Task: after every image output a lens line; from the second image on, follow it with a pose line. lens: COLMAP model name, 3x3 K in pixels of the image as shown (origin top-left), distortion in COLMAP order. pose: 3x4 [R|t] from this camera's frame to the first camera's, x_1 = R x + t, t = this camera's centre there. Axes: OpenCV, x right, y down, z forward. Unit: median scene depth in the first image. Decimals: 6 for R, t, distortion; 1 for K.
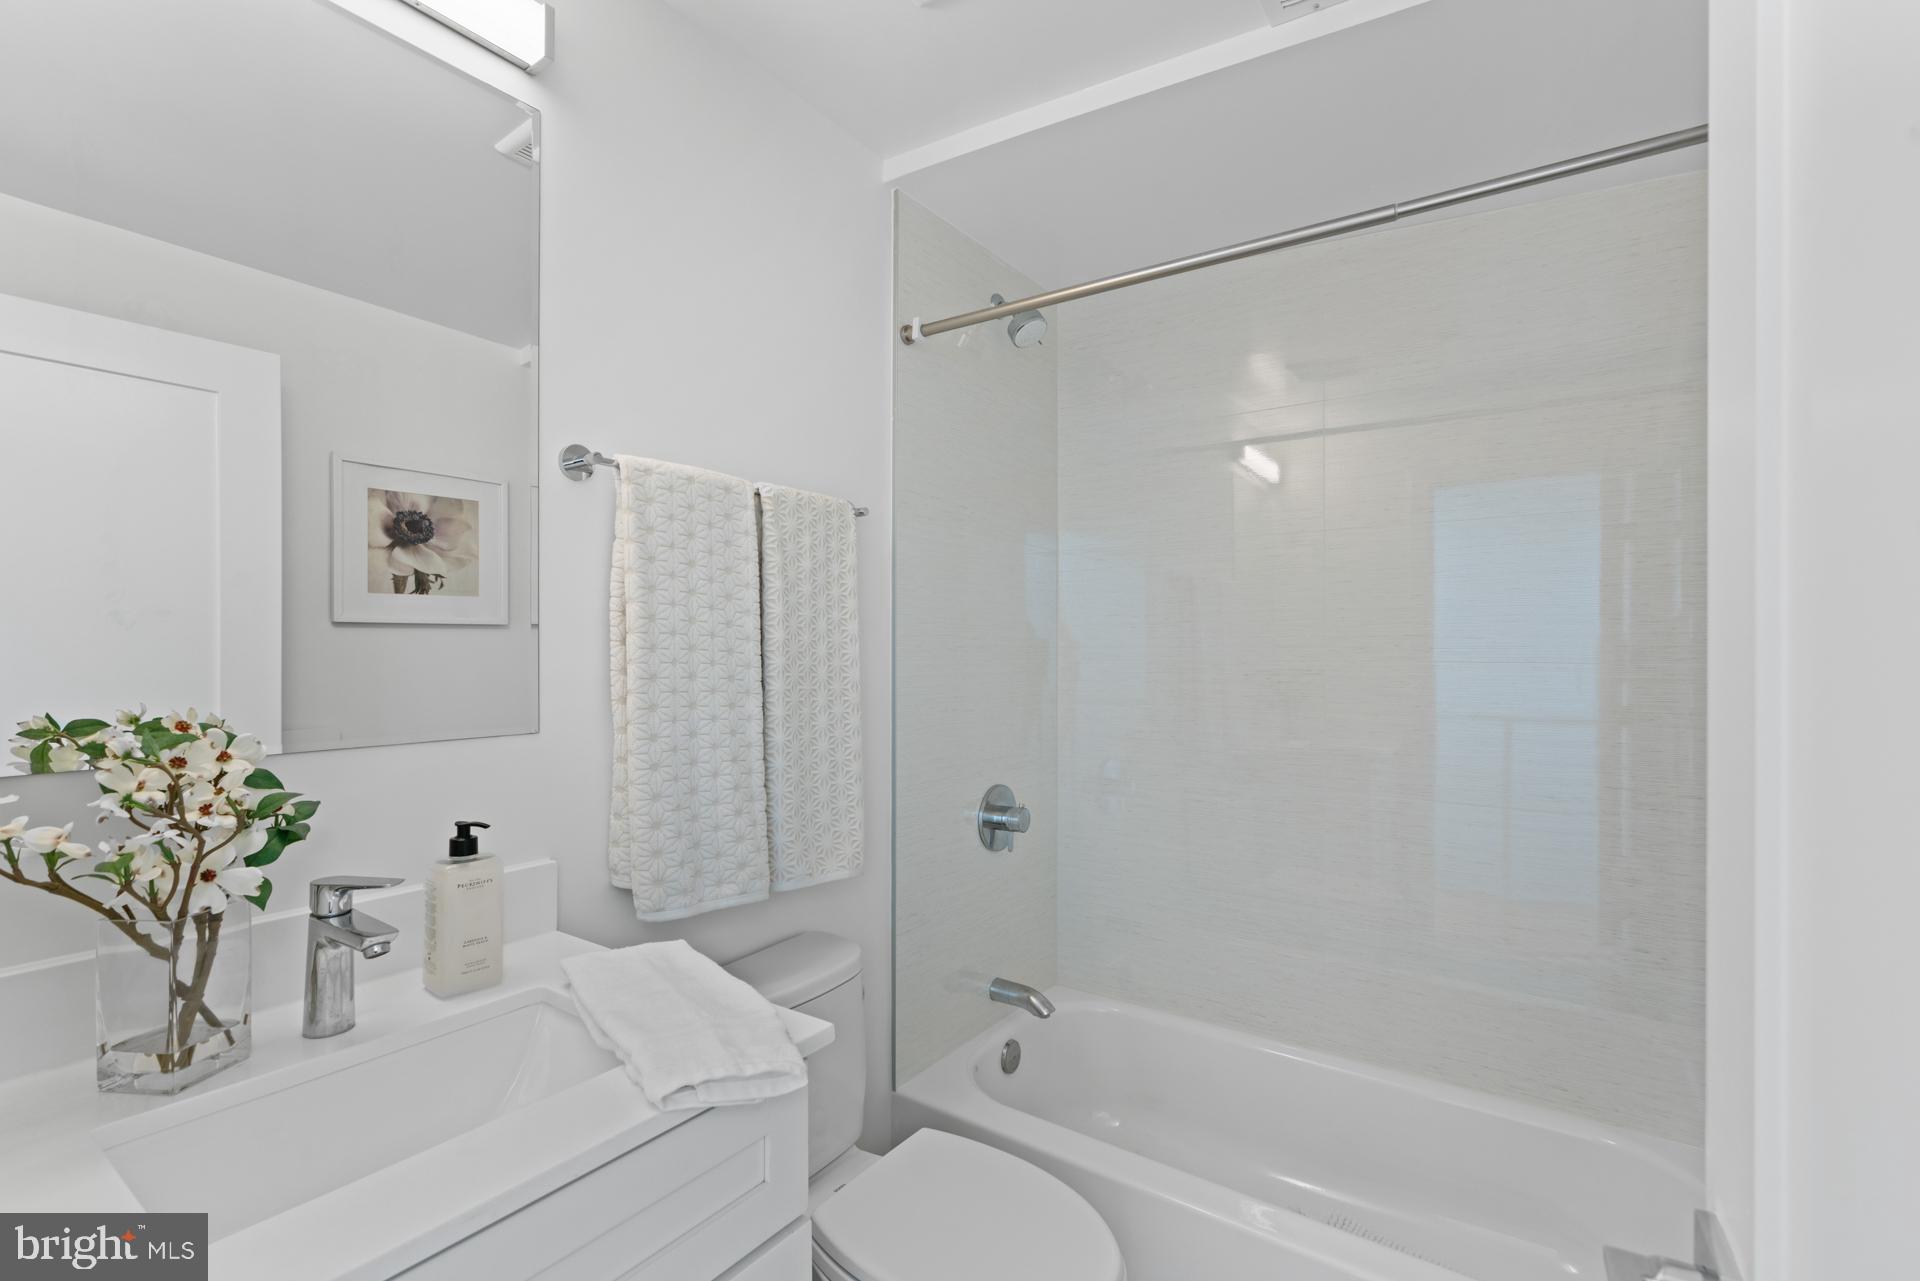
lens RADIAL K [[861.5, 0, 953.2], [0, 861.5, 641.6], [0, 0, 1]] dist [-0.011823, 0.005897]
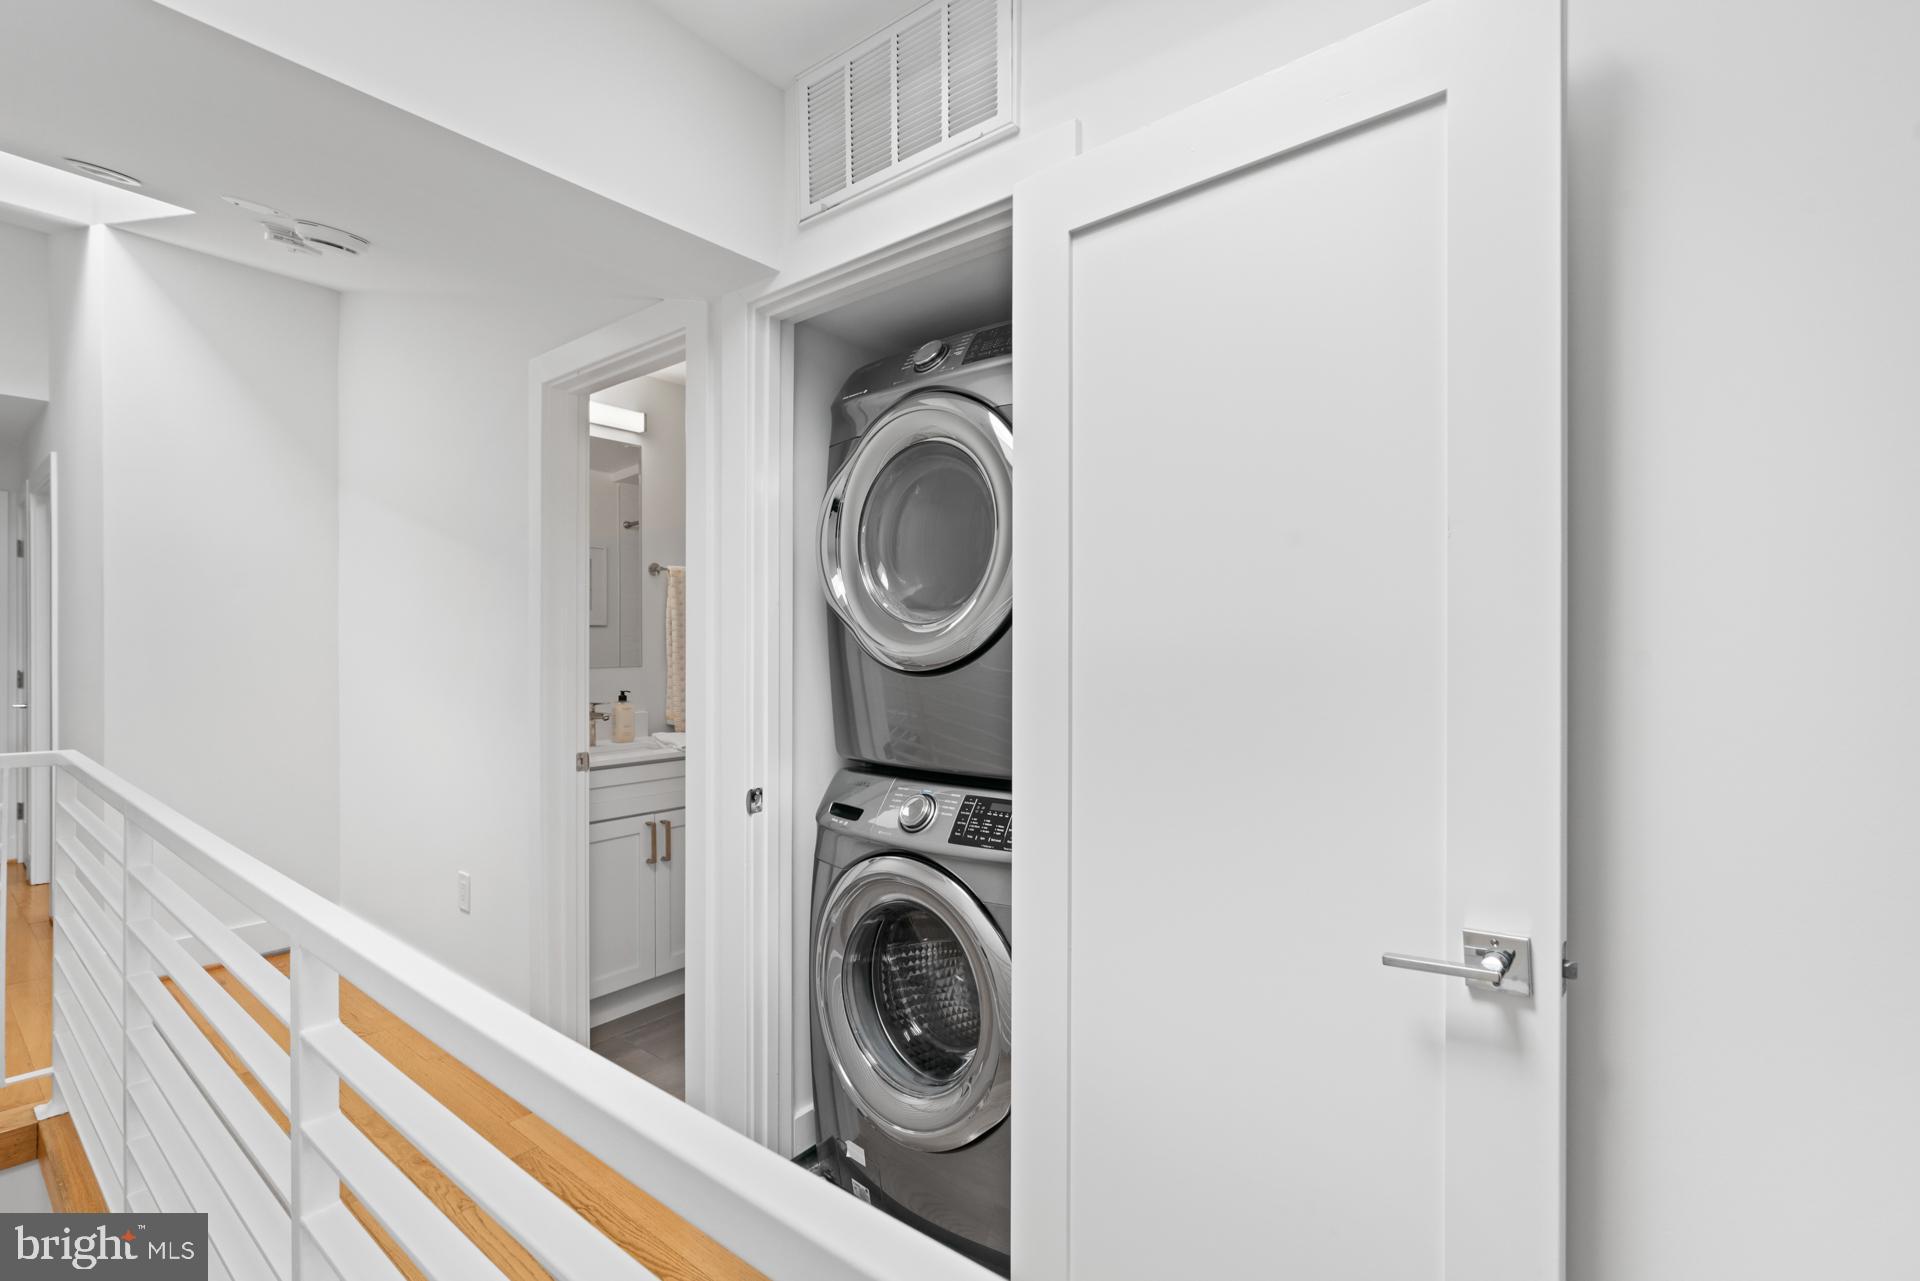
lens RADIAL K [[861.5, 0, 953.2], [0, 861.5, 641.6], [0, 0, 1]] dist [-0.011823, 0.005897]
pose [[0.999466, 0.007466, -0.031805, 0.619668], [-0.007262, 0.999952, 0.006534, -0.002586], [0.031852, -0.006299, 0.999473, -1.756494]]
